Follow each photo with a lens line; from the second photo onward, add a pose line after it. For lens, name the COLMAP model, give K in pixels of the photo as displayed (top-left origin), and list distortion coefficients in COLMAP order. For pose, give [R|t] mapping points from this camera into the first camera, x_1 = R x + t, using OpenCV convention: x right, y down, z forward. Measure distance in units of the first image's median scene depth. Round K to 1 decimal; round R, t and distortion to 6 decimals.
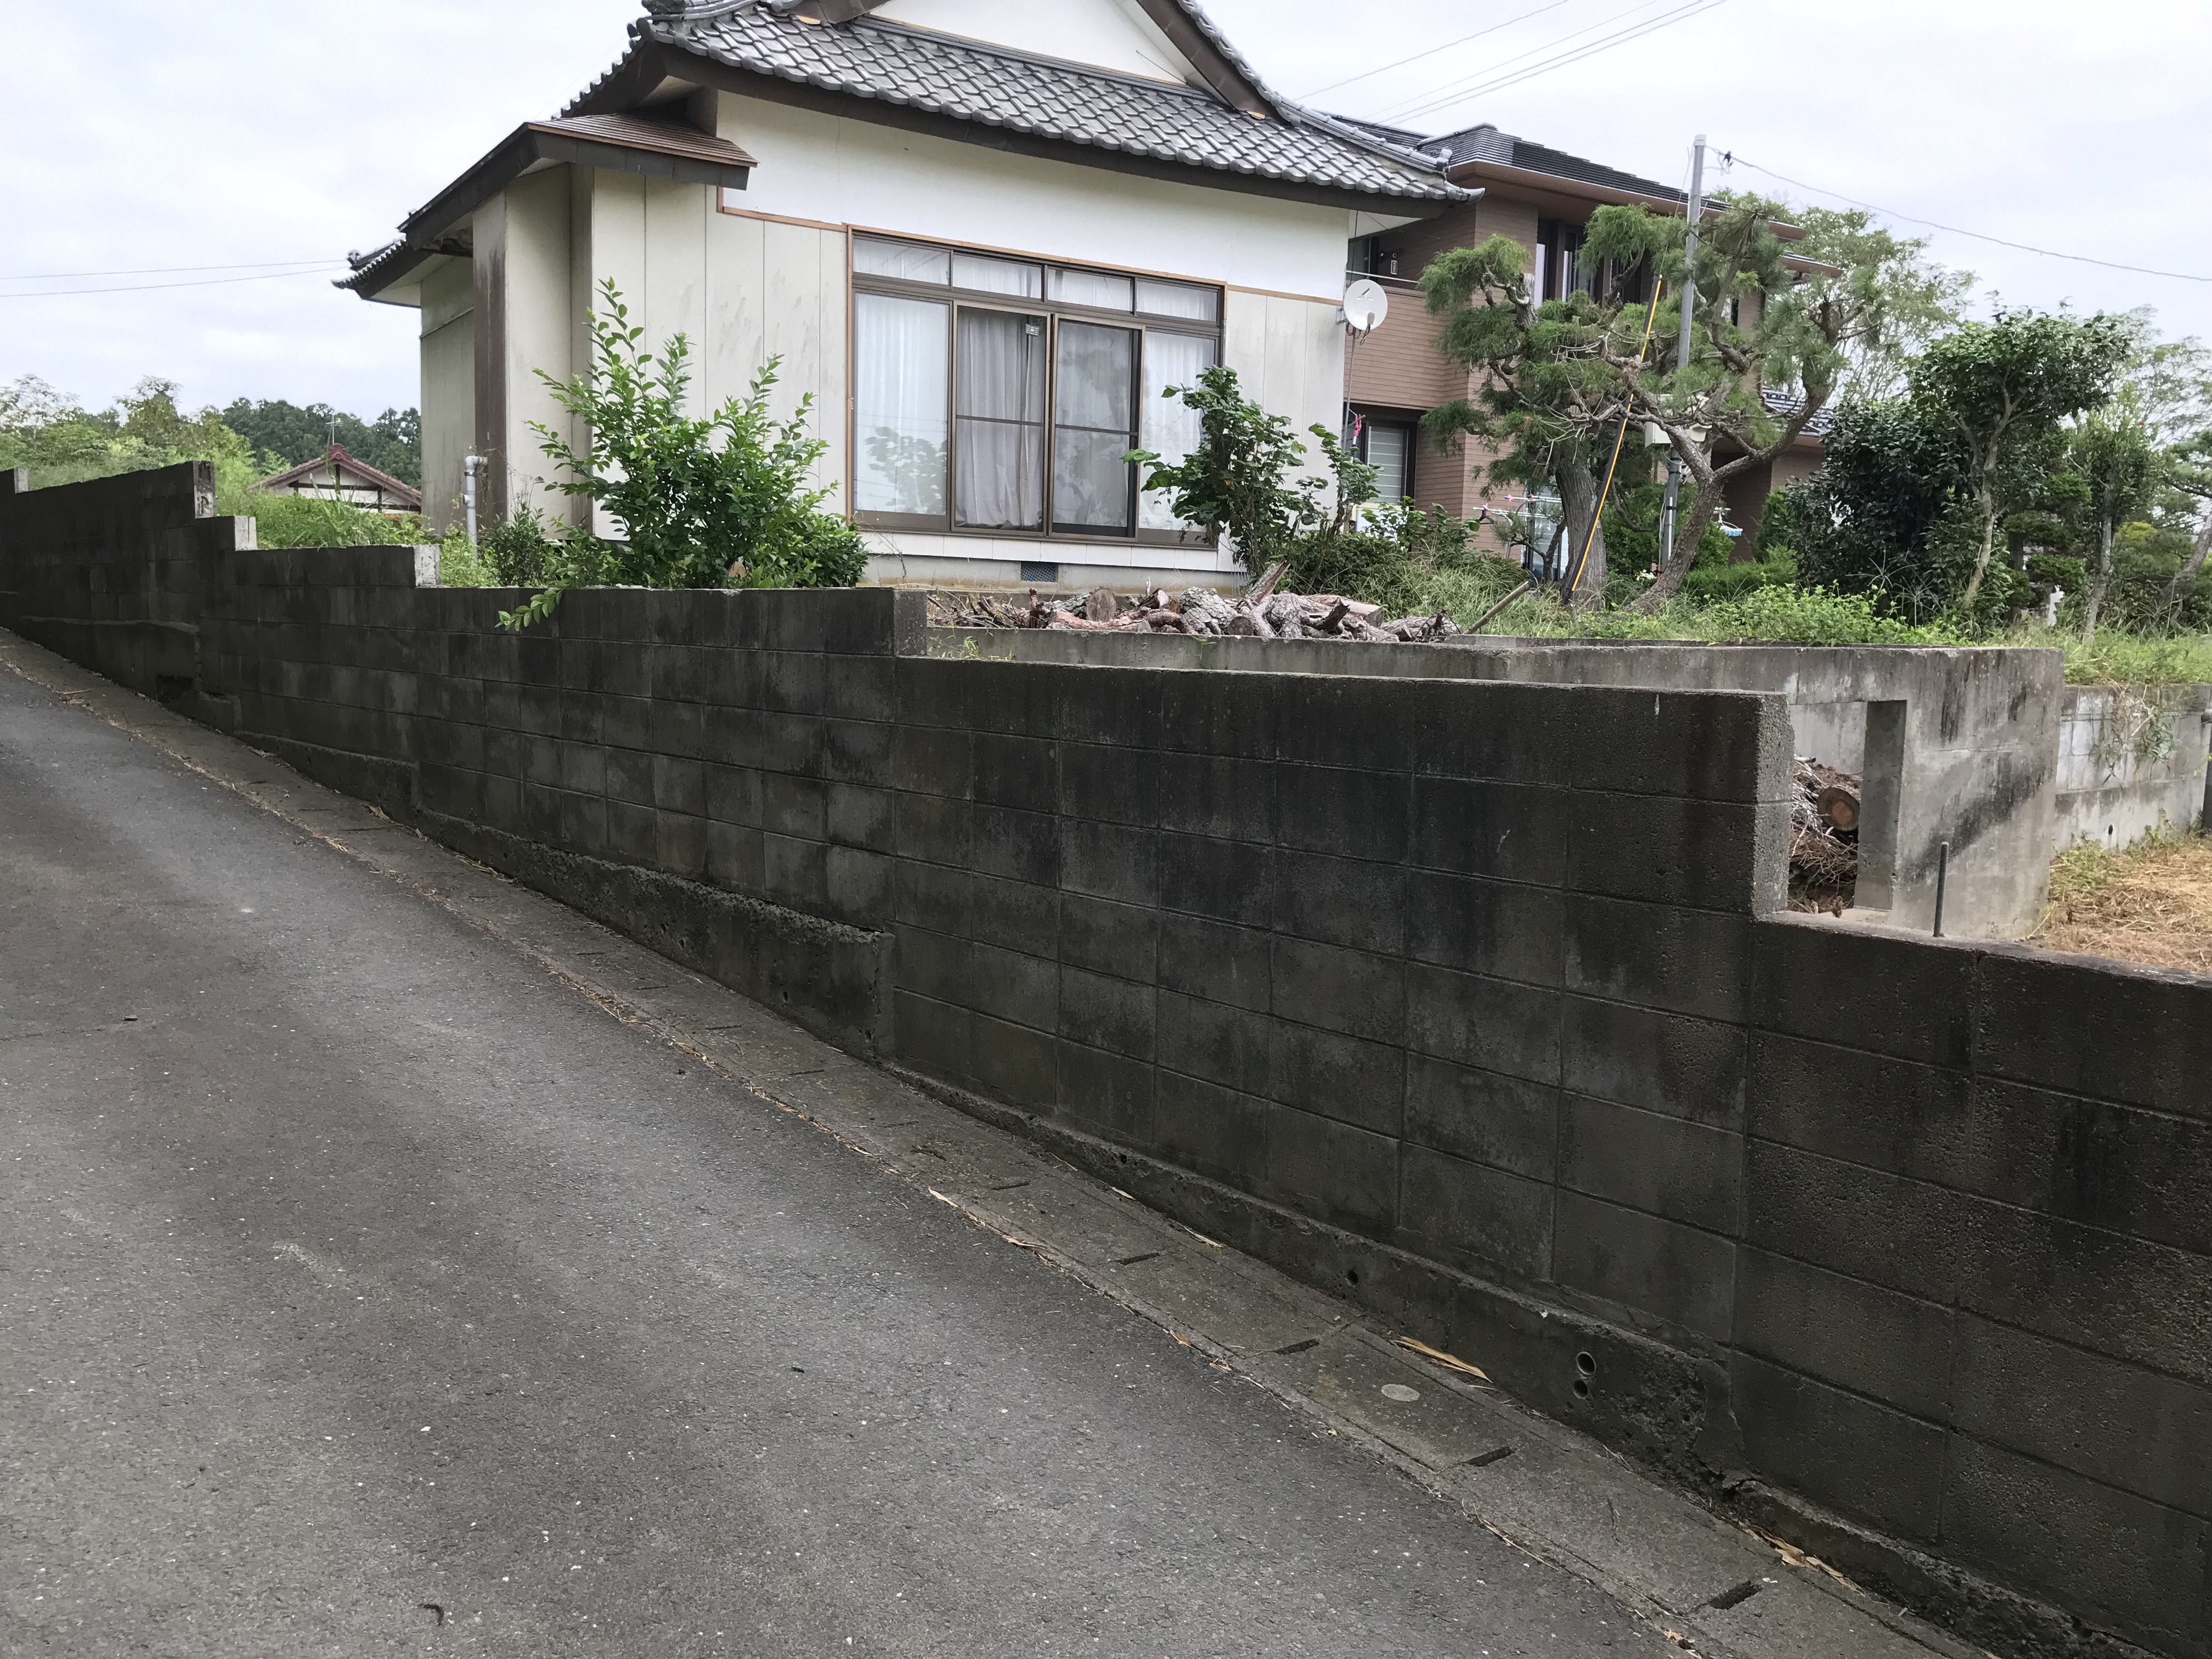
lens RADIAL K [[1852.7, 0, 1106.2], [0, 1852.7, 820.6], [0, 0, 1]] dist [0.014949, -0.005523]
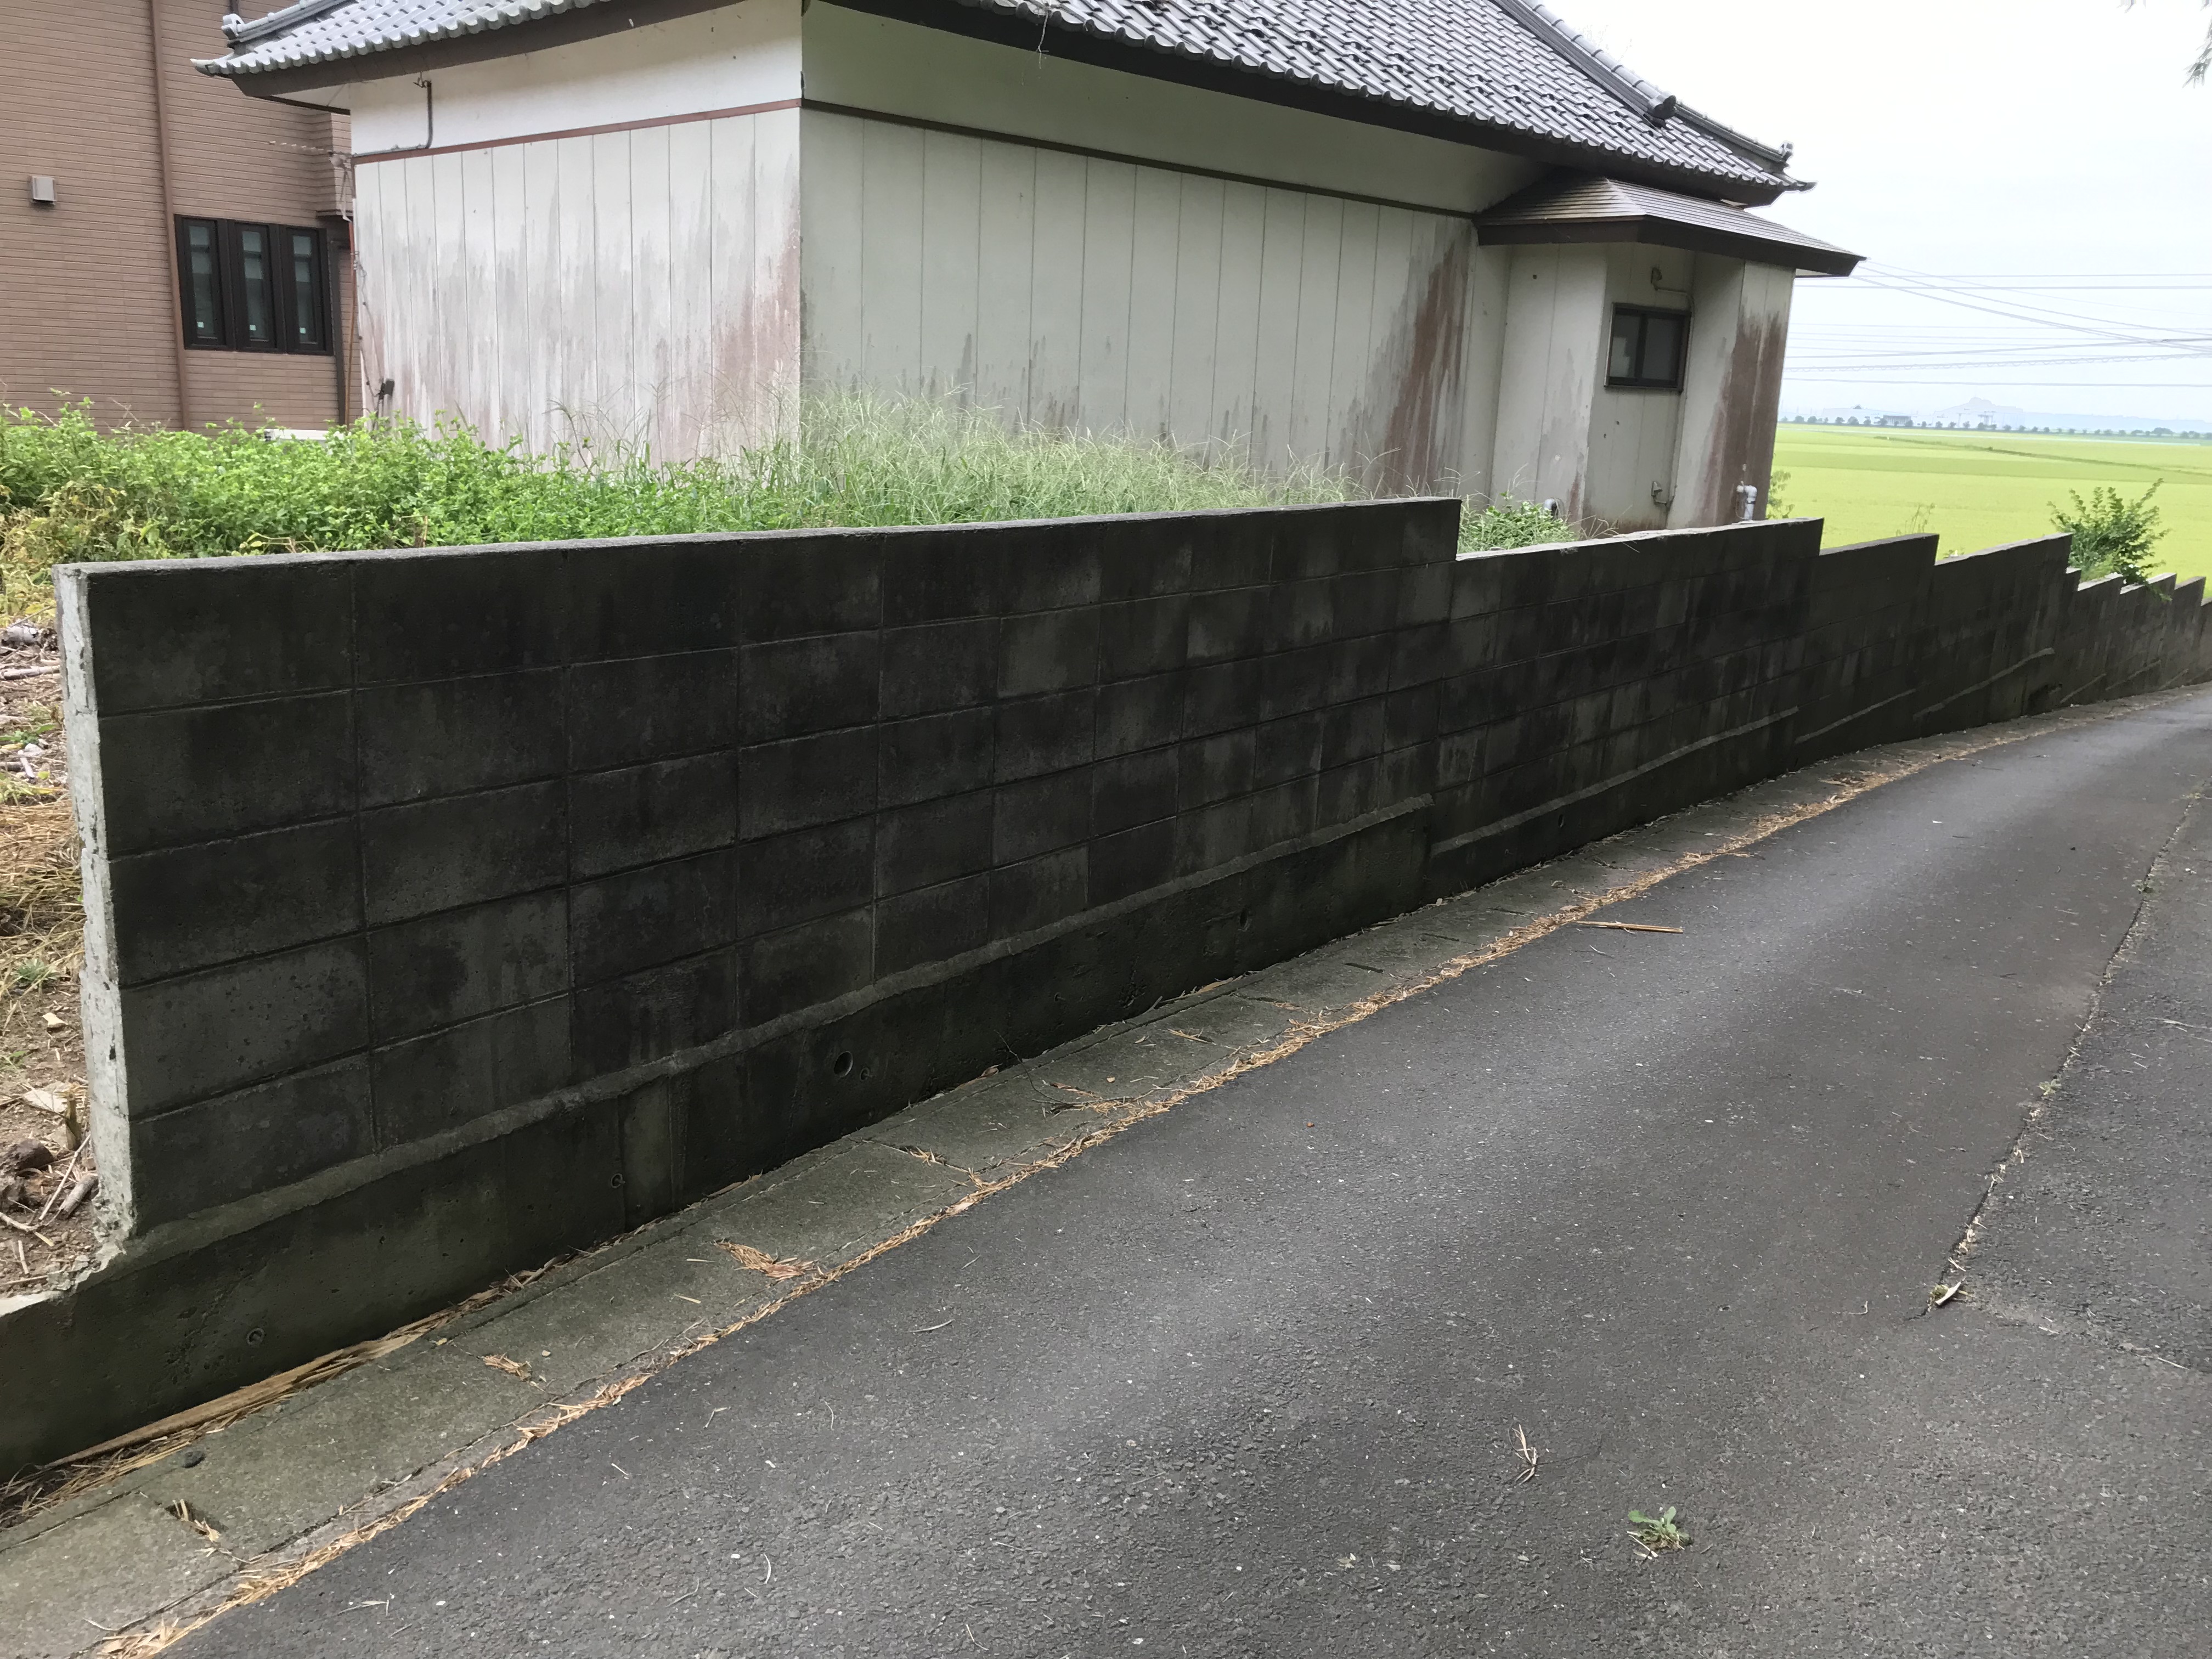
lens RADIAL K [[1815.1, 0, 1105.5], [0, 1815.1, 829.9], [0, 0, 1]] dist [0.034245, -0.032149]
pose [[-0.233073, -0.263611, 0.936048, -5.239352], [0.052466, 0.957747, 0.282786, -1.271381], [-0.971043, 0.115021, -0.209394, 6.299444]]
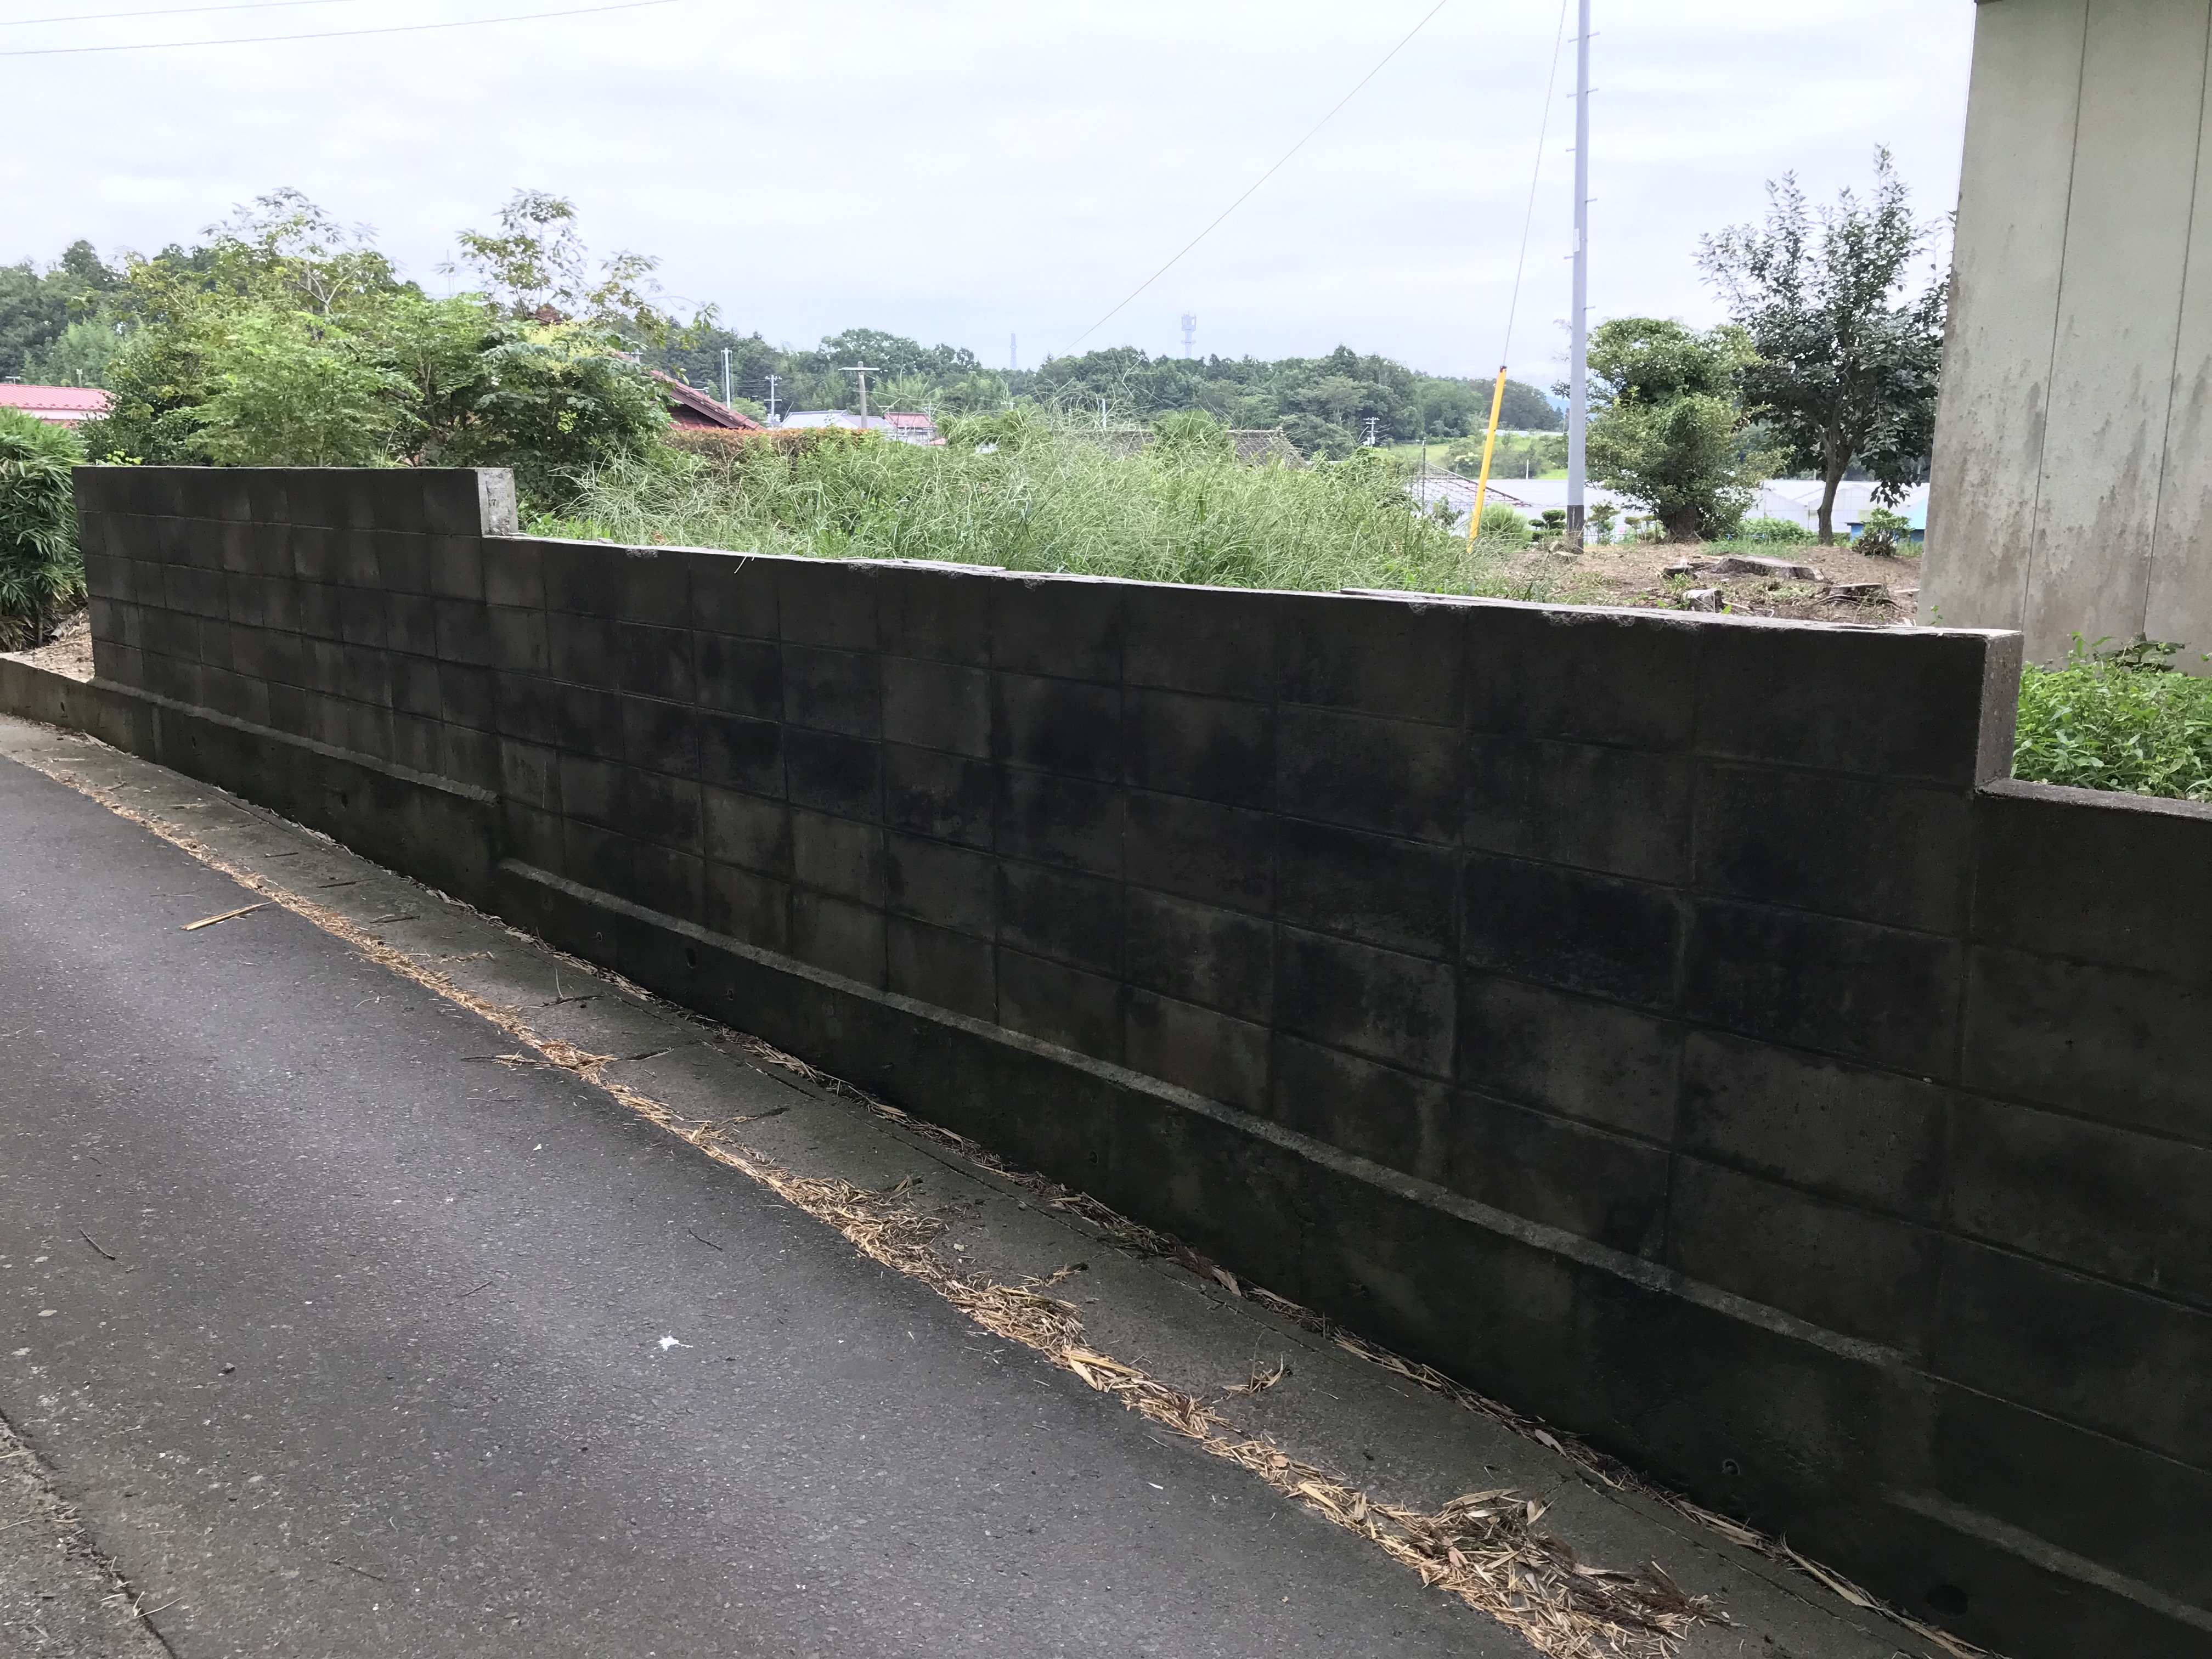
lens RADIAL K [[1815.1, 0, 1096.6], [0, 1815.1, 819.7], [0, 0, 1]] dist [0.034245, -0.032149]
pose [[0.998926, -0.031409, 0.034074, -3.244685], [0.028230, 0.995537, 0.090056, -0.909056], [-0.036750, -0.088997, 0.995354, 4.070167]]
